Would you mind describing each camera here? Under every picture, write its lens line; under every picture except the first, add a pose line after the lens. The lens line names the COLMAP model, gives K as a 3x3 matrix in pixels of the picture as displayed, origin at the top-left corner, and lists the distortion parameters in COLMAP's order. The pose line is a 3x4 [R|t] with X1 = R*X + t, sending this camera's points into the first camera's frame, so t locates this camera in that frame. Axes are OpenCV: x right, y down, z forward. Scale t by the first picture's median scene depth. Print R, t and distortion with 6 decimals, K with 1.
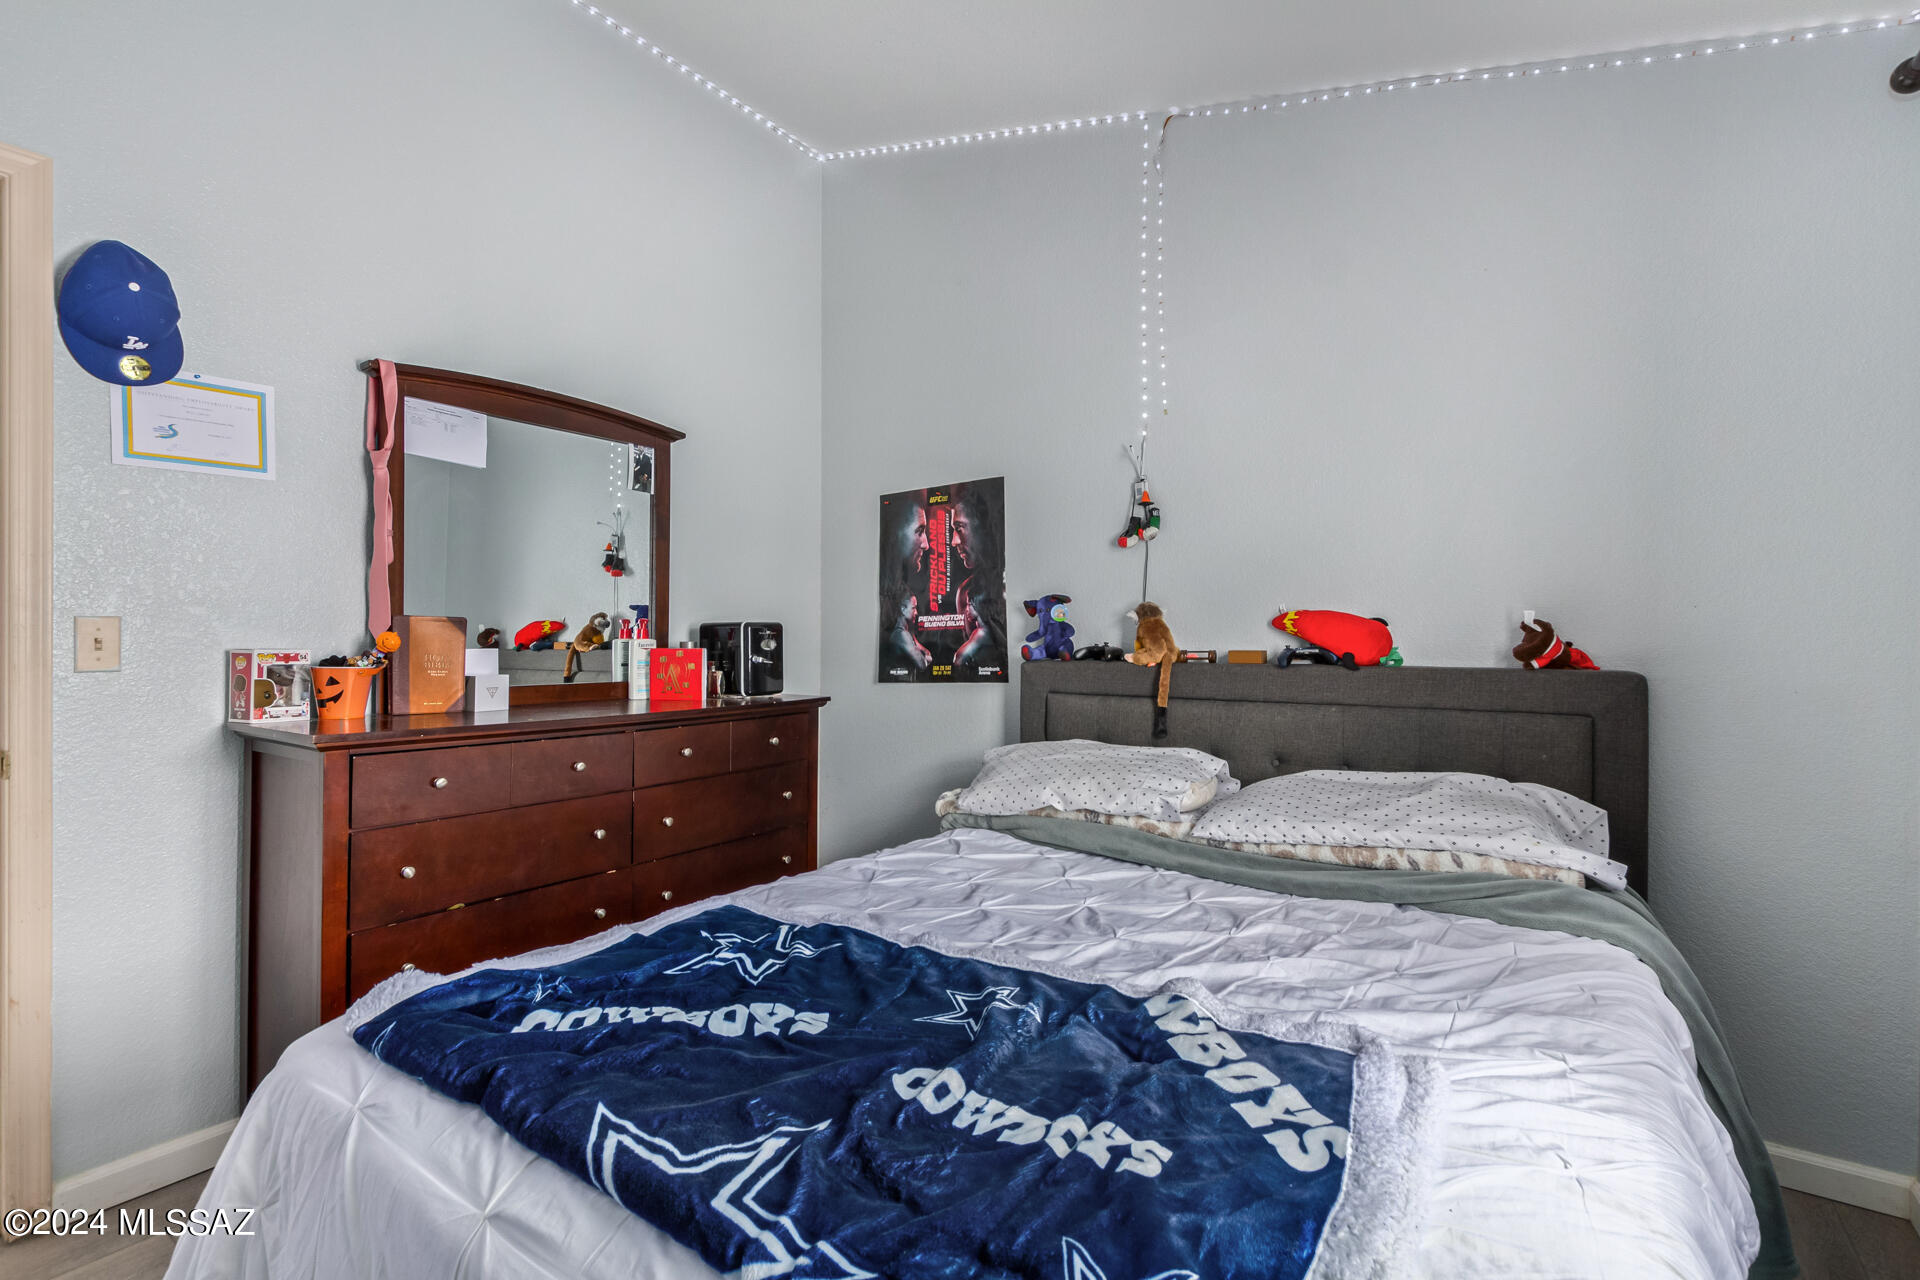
lens RADIAL K [[864.4, 0, 960.0], [0, 864.4, 640.0], [0, 0, 1]] dist [0.006413, -0.000131]
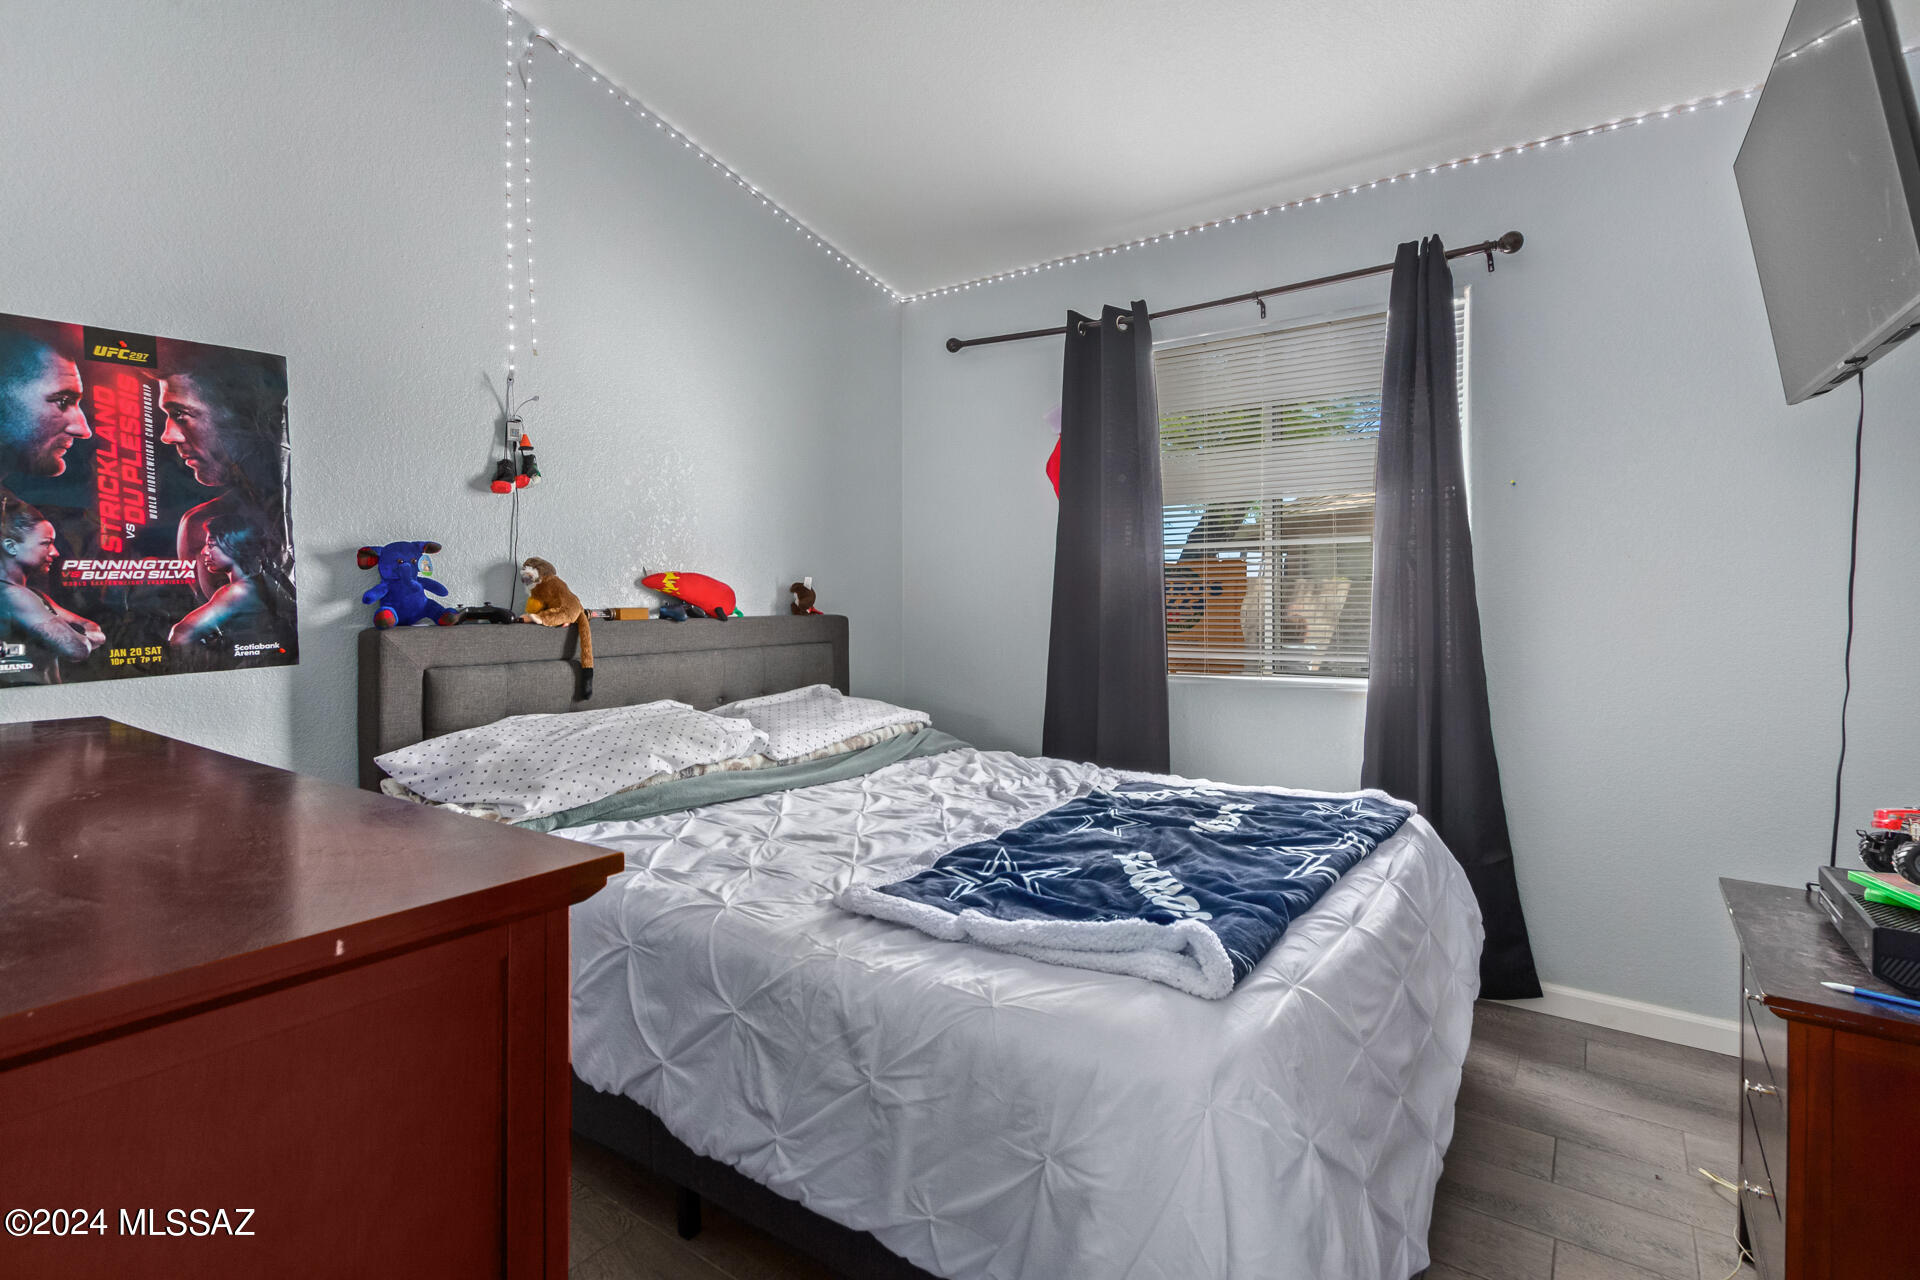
lens RADIAL K [[898.3, 0, 954.2], [0, 898.3, 611.8], [0, 0, 1]] dist [0.001302, -0.000404]
pose [[0.034318, -0.022805, 0.999151, -0.613307], [0.005324, 0.999730, 0.022636, -0.004932], [-0.999397, 0.004543, 0.034430, 0.448361]]
